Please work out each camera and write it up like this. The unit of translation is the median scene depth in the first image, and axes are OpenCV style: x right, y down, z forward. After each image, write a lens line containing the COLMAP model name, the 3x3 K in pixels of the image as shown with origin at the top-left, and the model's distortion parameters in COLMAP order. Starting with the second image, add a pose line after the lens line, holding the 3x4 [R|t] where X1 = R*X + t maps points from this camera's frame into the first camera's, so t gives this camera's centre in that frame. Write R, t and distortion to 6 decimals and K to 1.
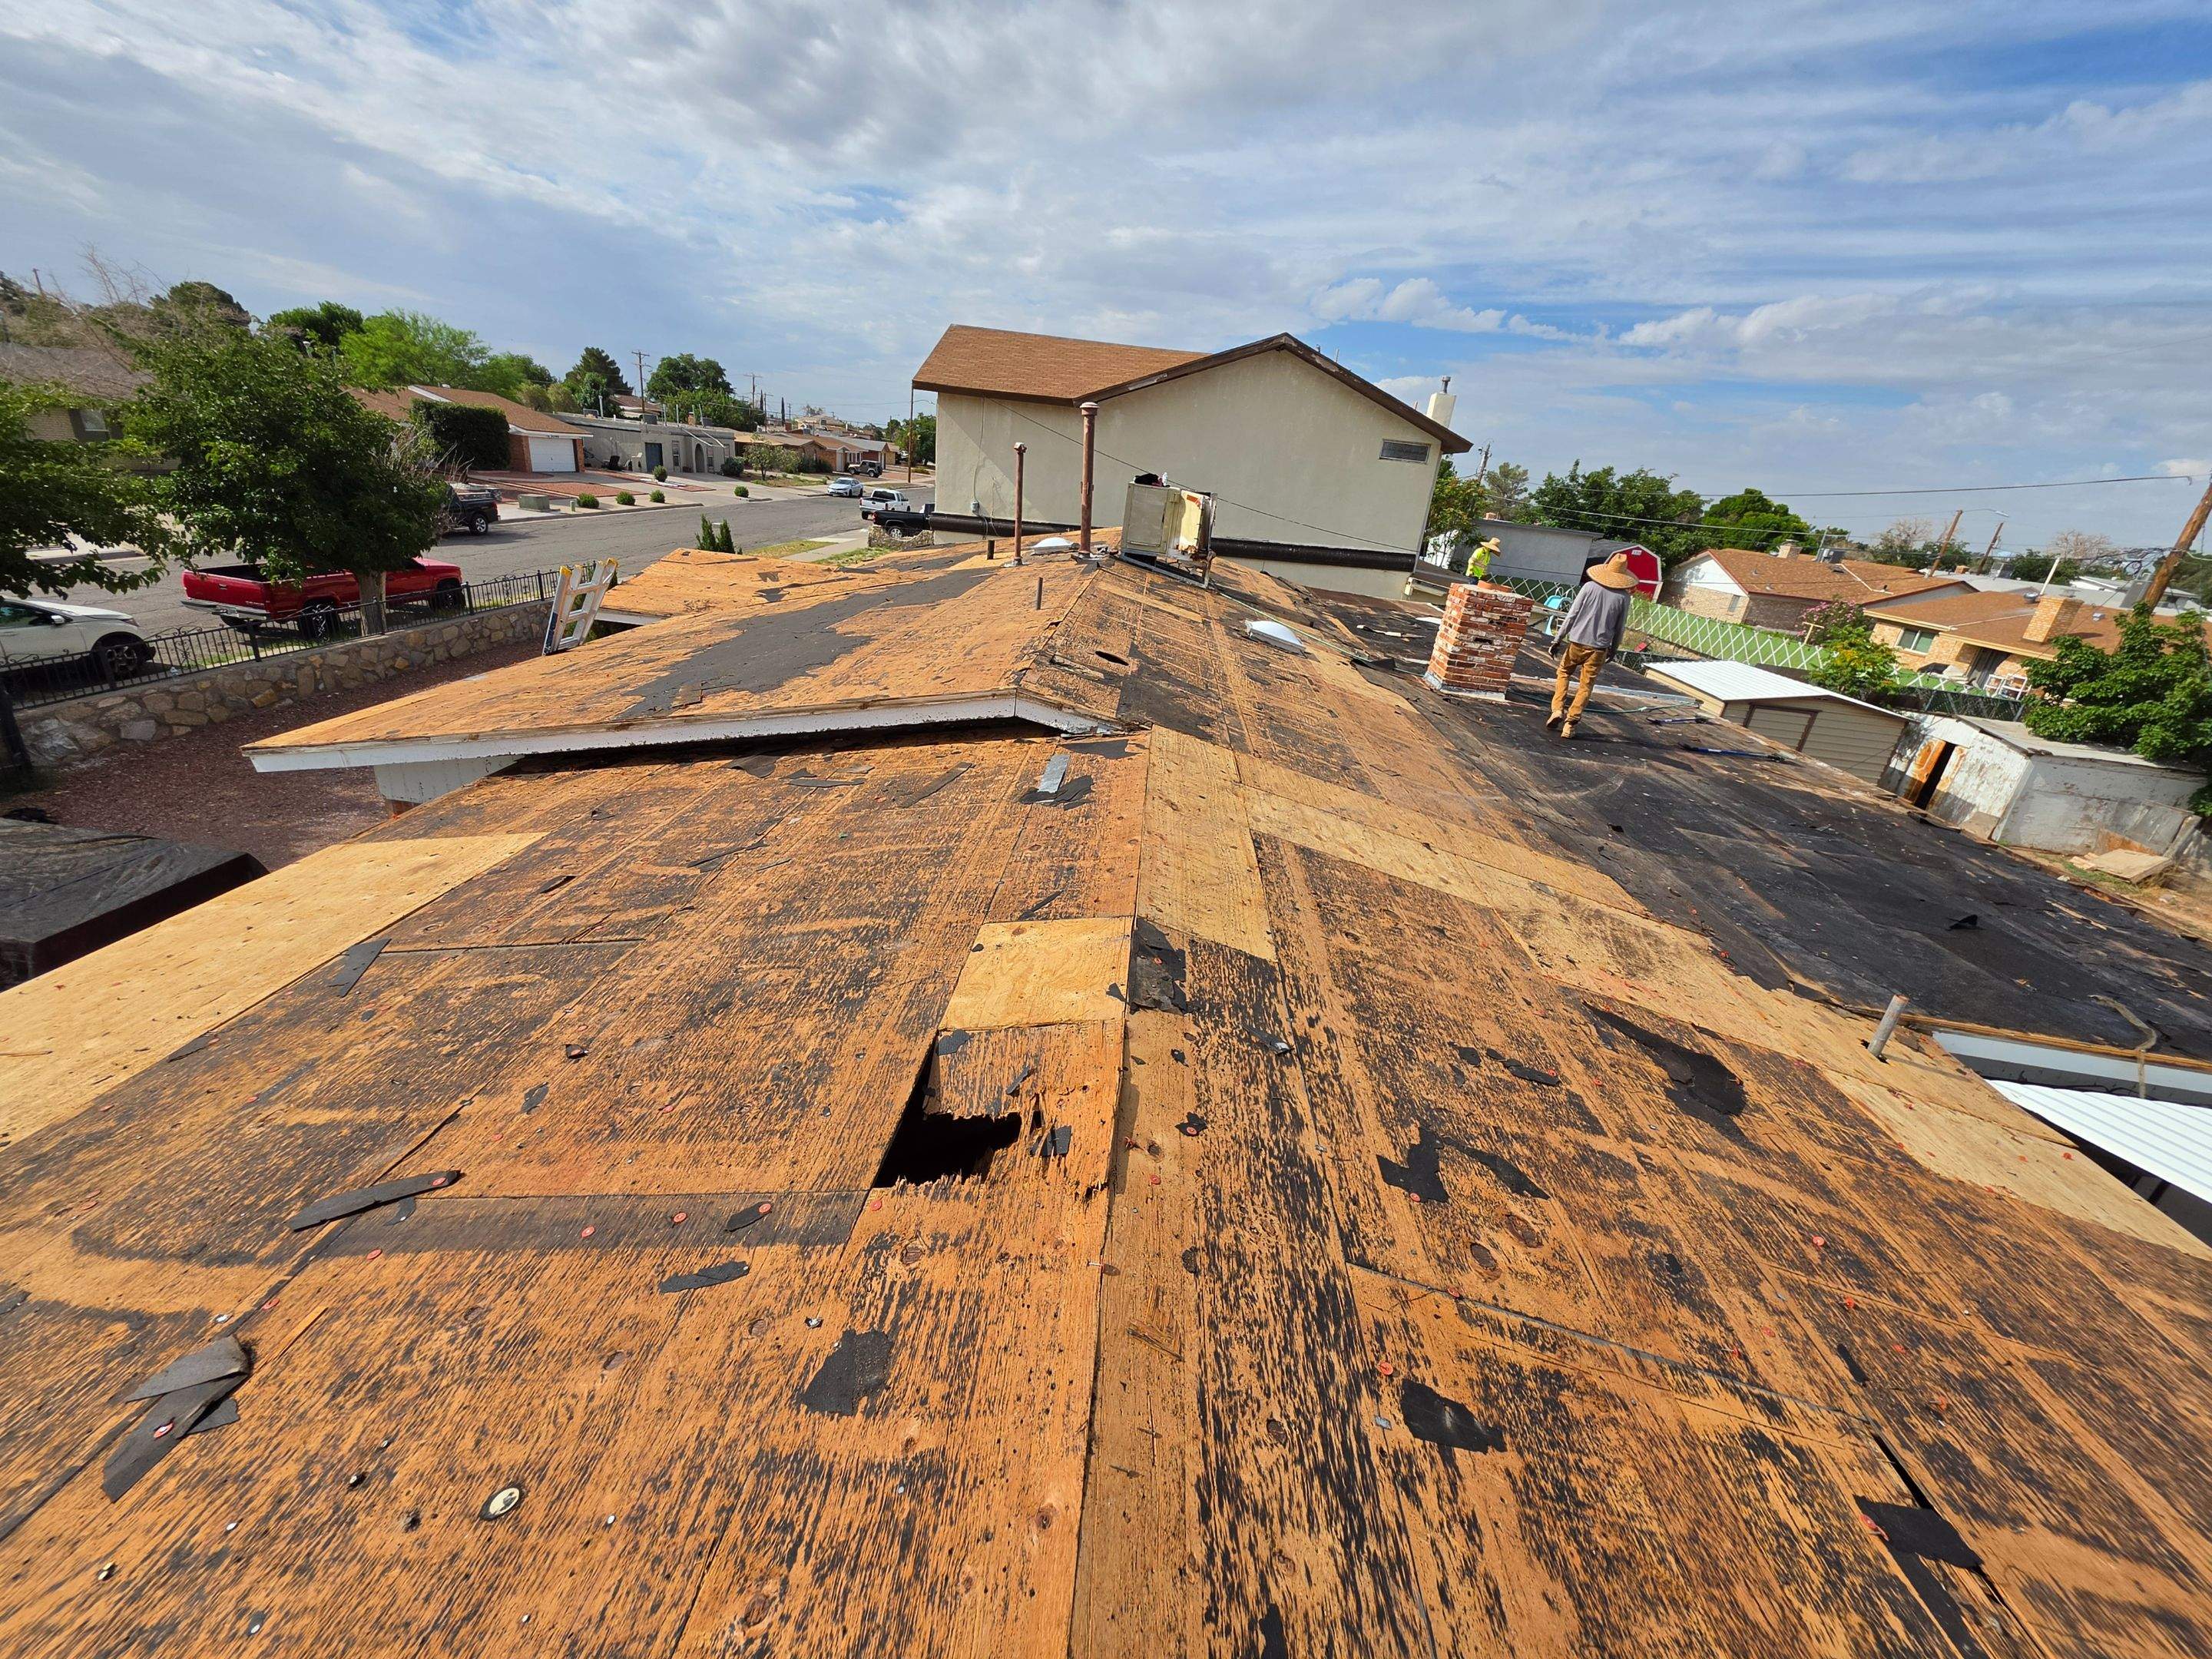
lens RADIAL K [[885.6, 0, 1100.2], [0, 885.6, 833.3], [0, 0, 1]] dist [-0.003014, 0.000707]
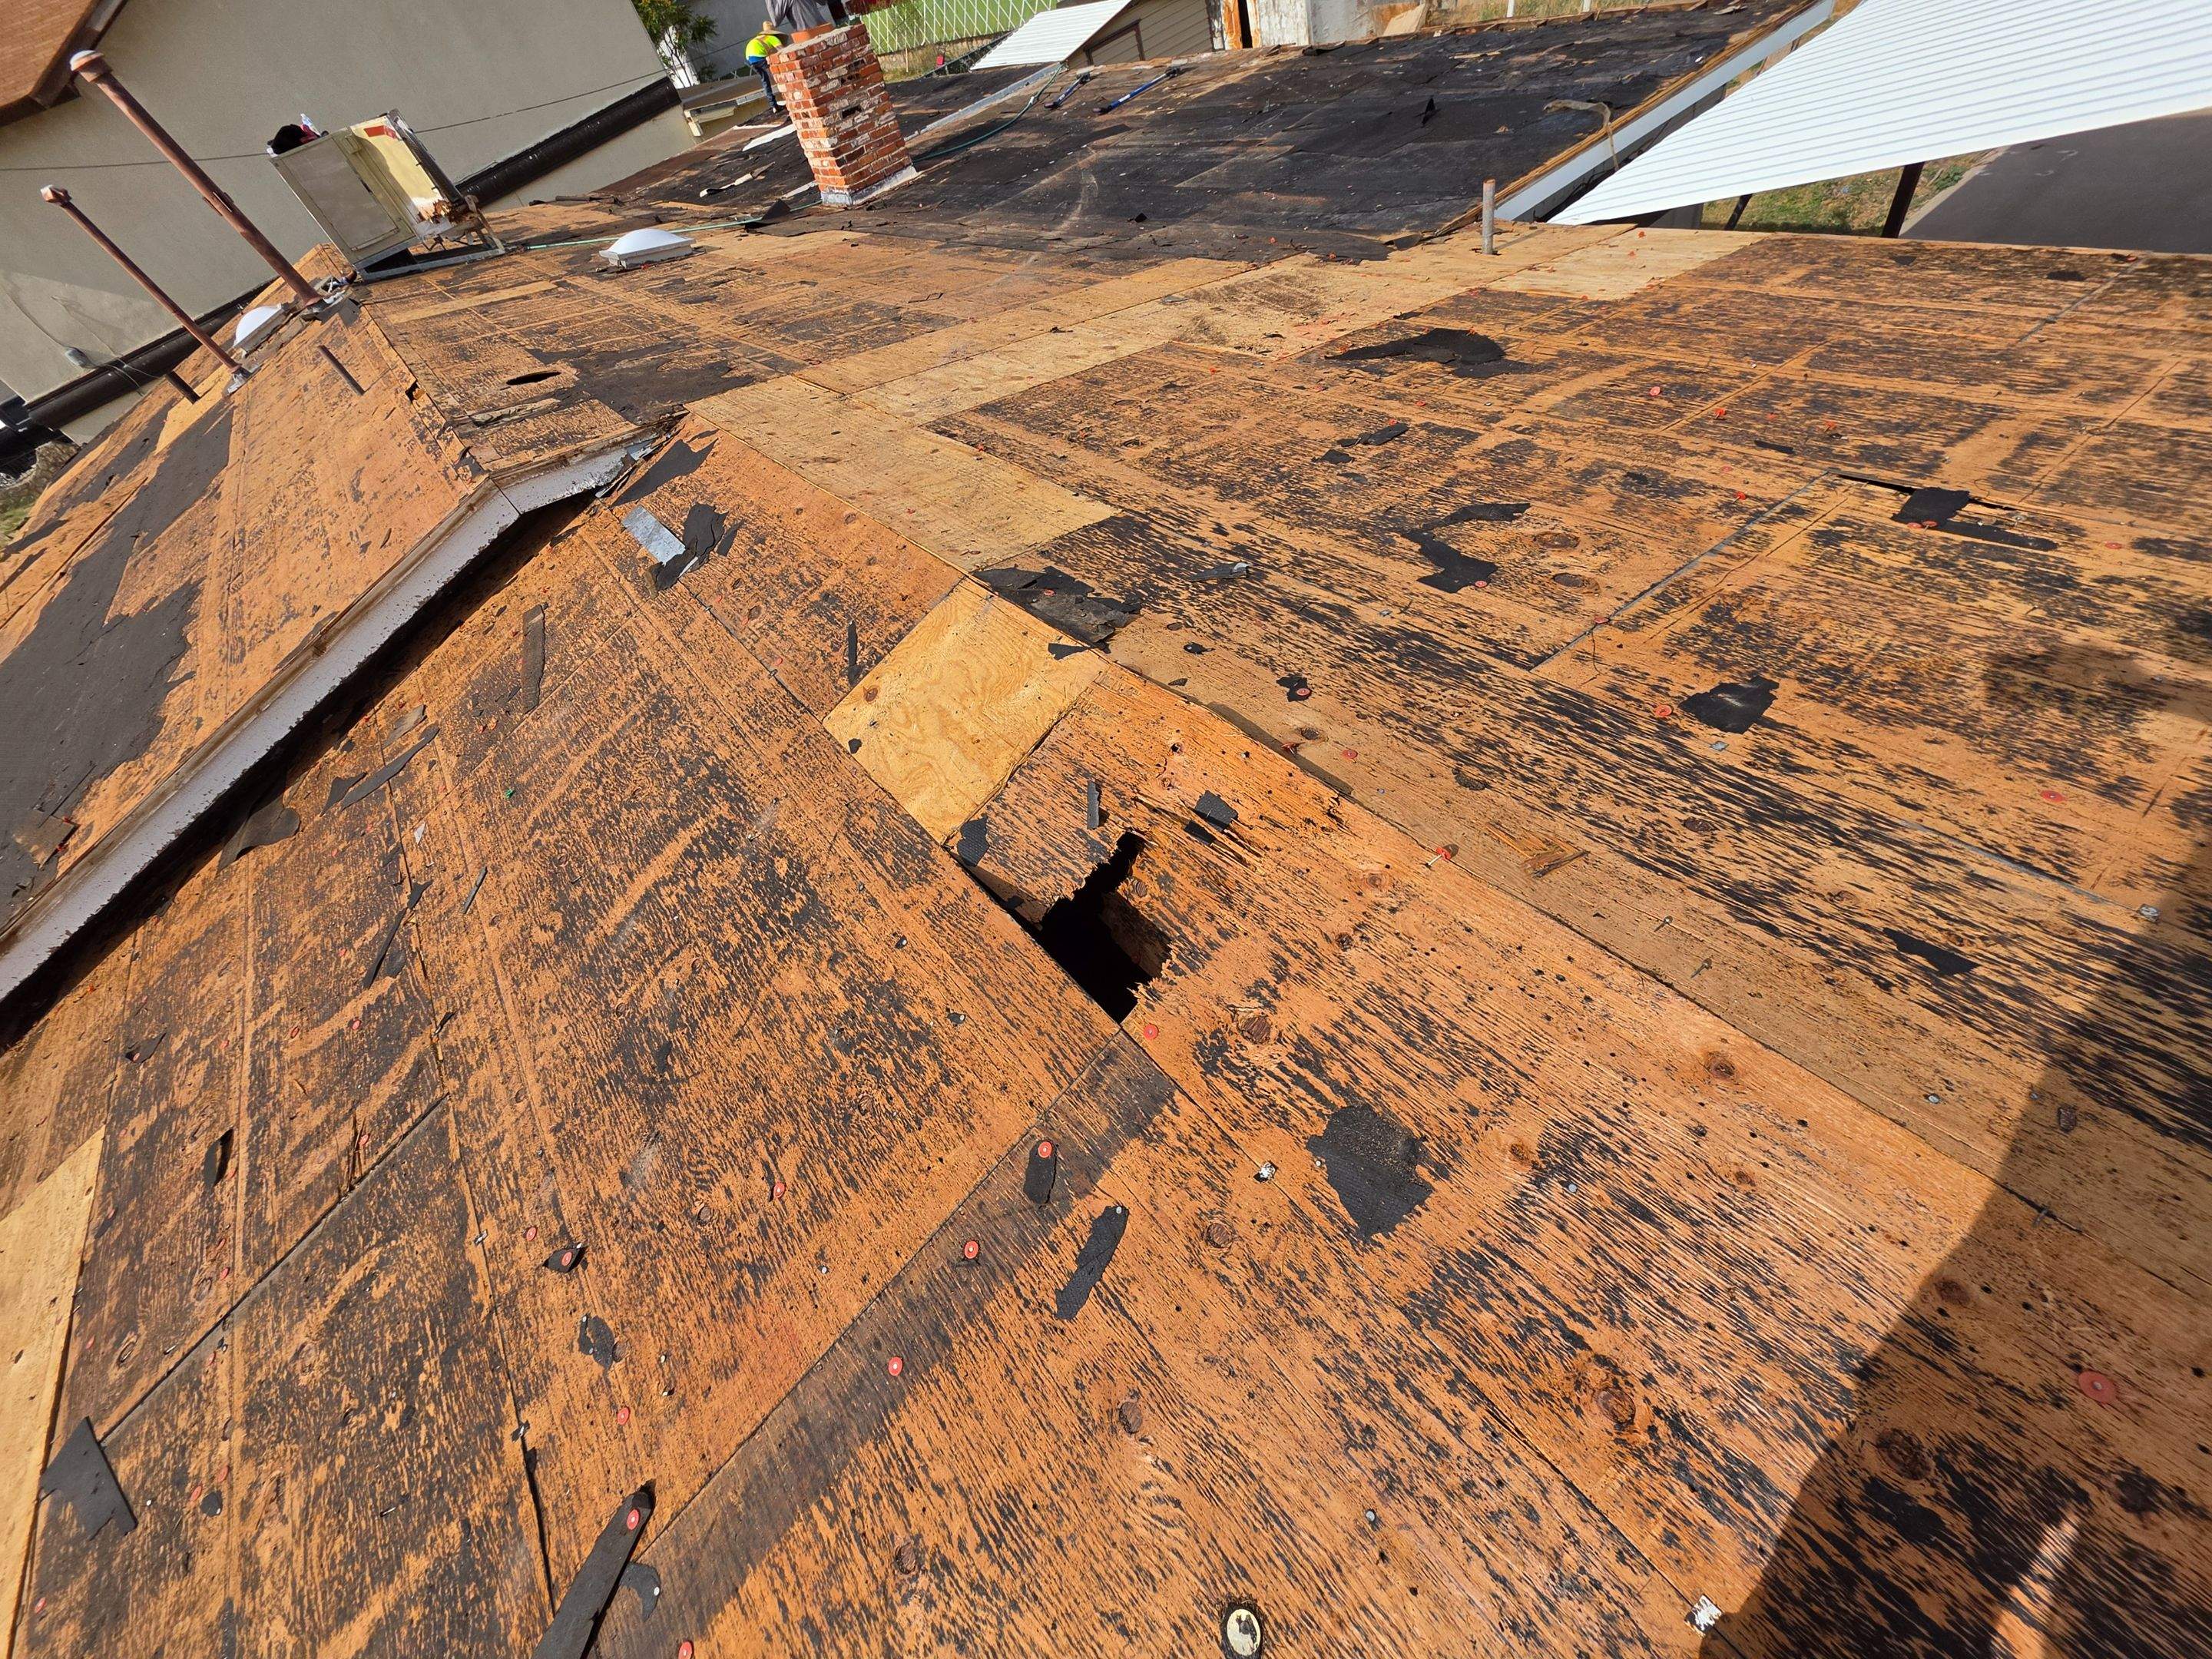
lens RADIAL K [[885.6, 0, 1100.2], [0, 885.6, 833.7], [0, 0, 1]] dist [-0.003014, 0.000707]
pose [[0.671835, -0.709241, 0.213576, -0.200526], [0.570708, 0.679463, 0.461110, -0.040186], [-0.472155, -0.187900, 0.861257, 0.250551]]
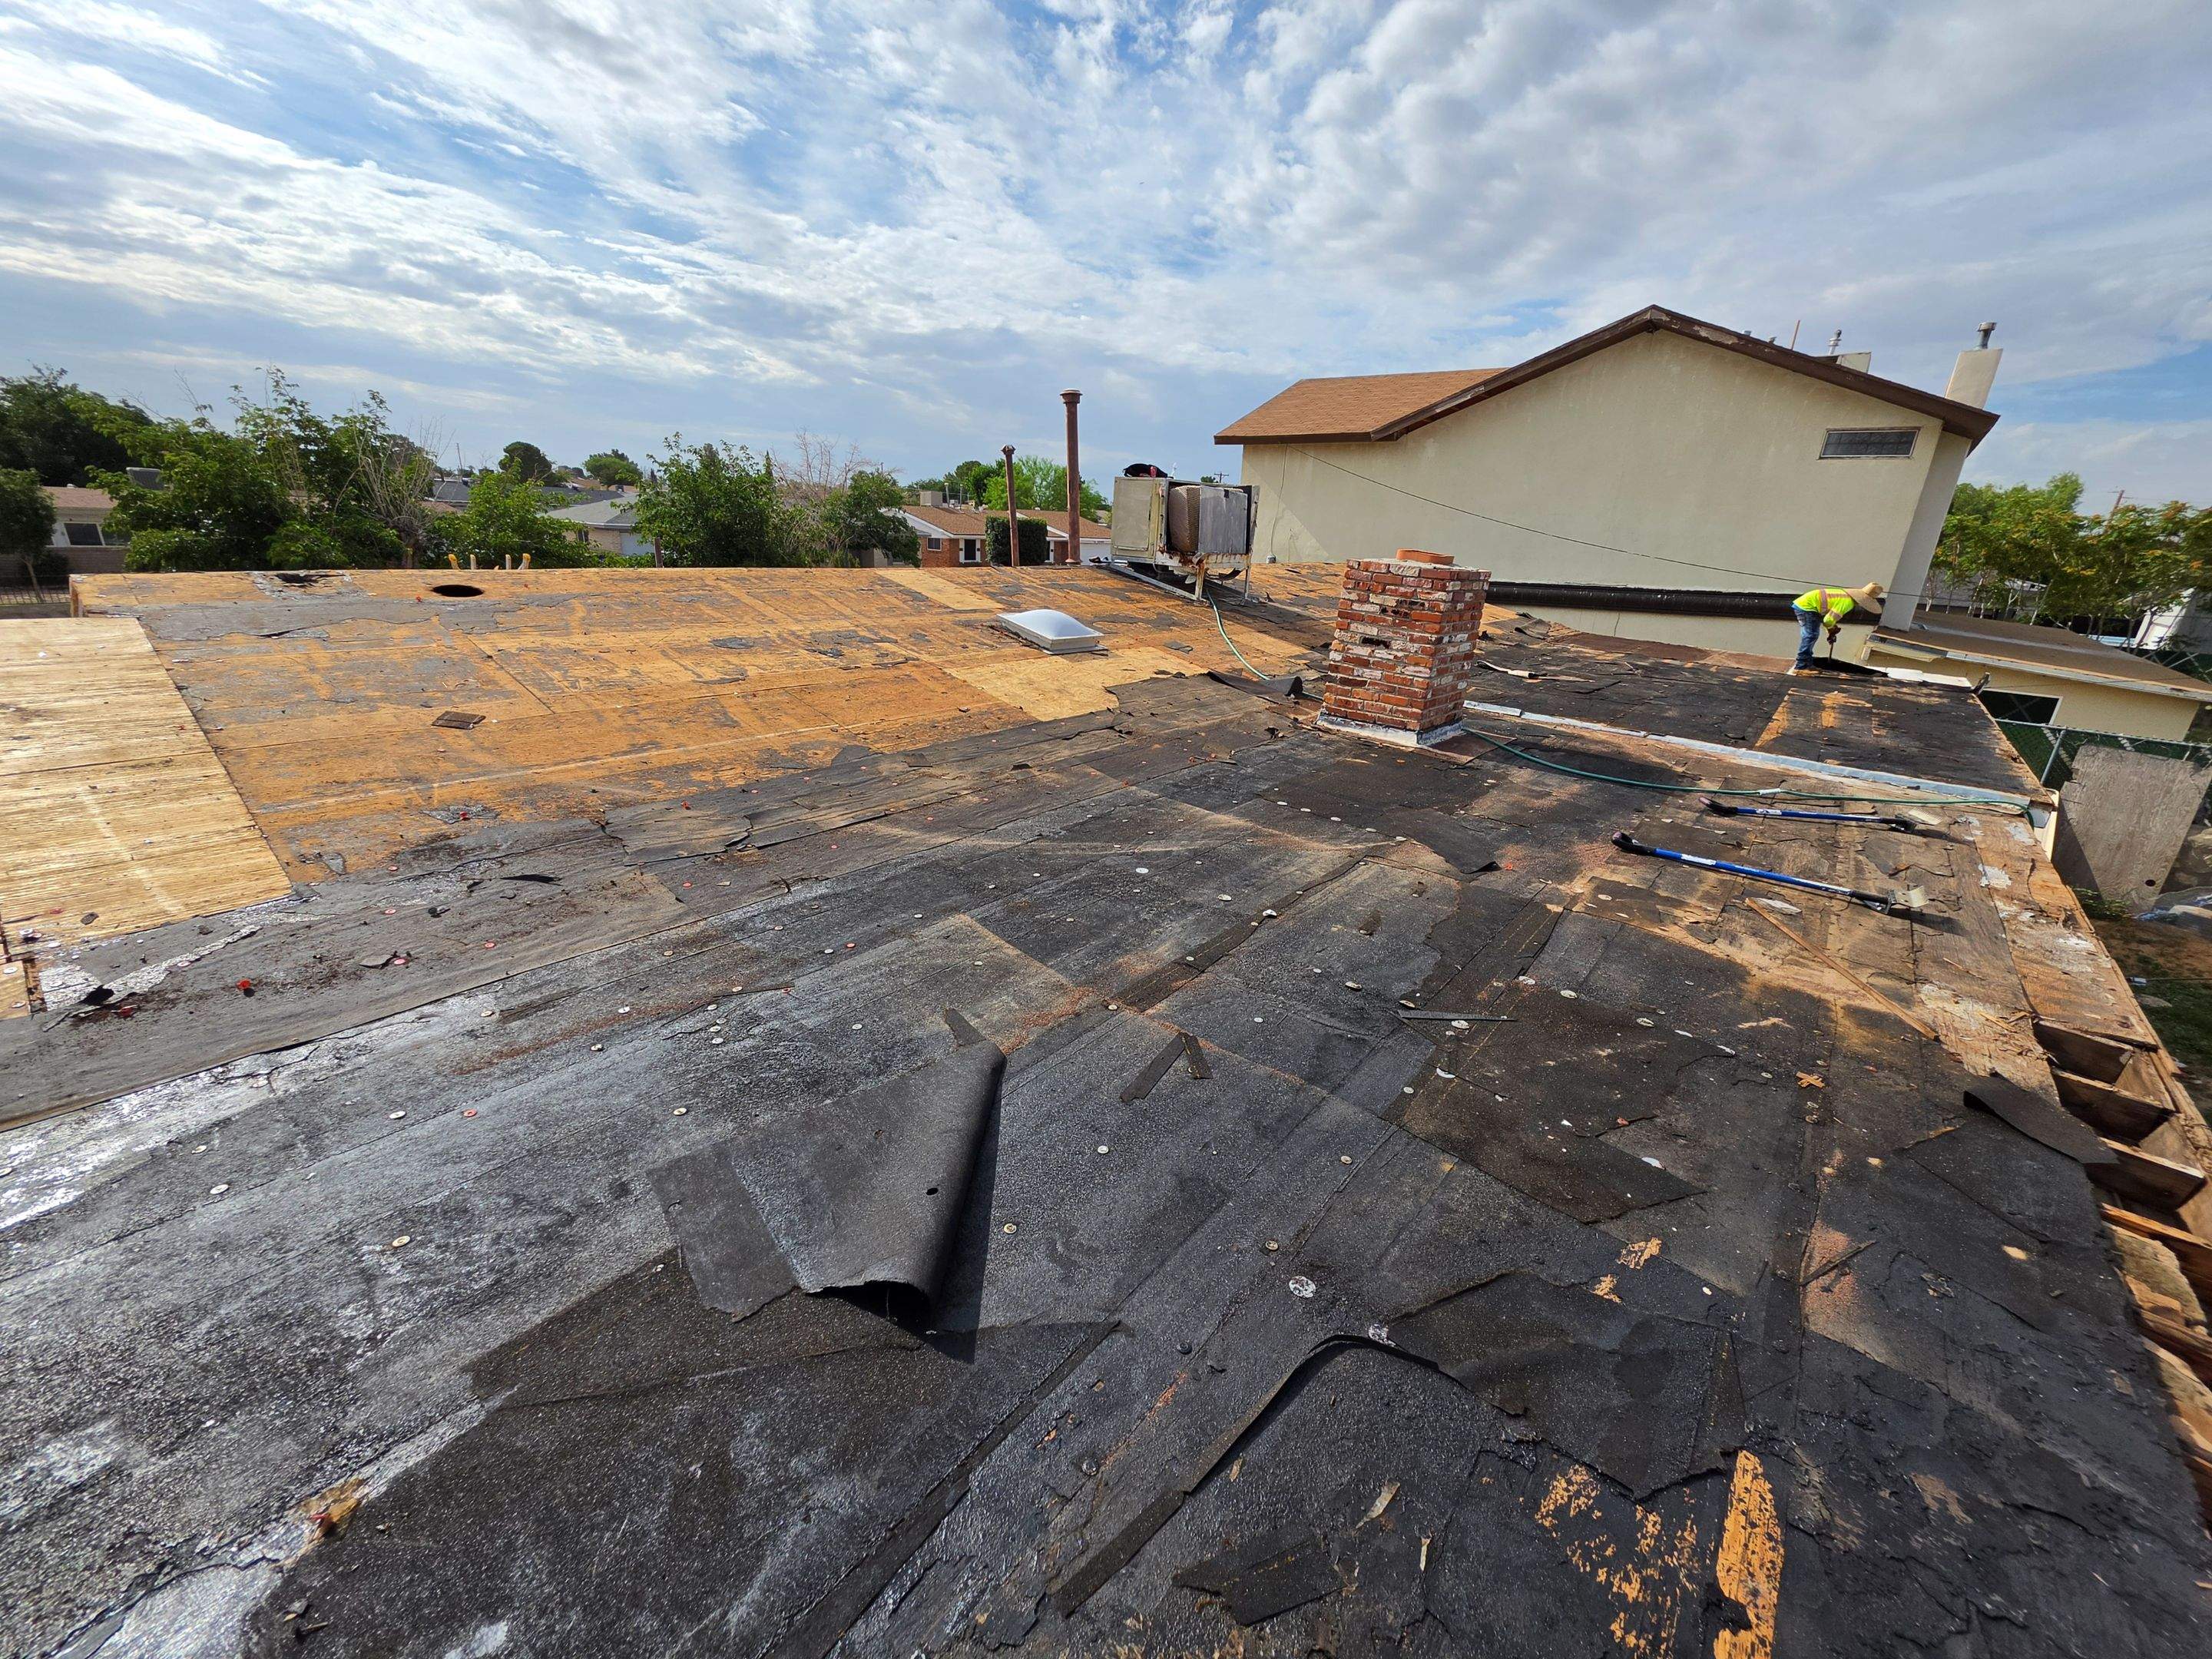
lens RADIAL K [[885.6, 0, 1118.1], [0, 885.6, 835.6], [0, 0, 1]] dist [-0.003014, 0.000707]
pose [[0.818151, 0.121988, -0.561914, 2.297907], [-0.180214, 0.982400, -0.049119, -0.100559], [0.546033, 0.141451, 0.825736, 1.528006]]
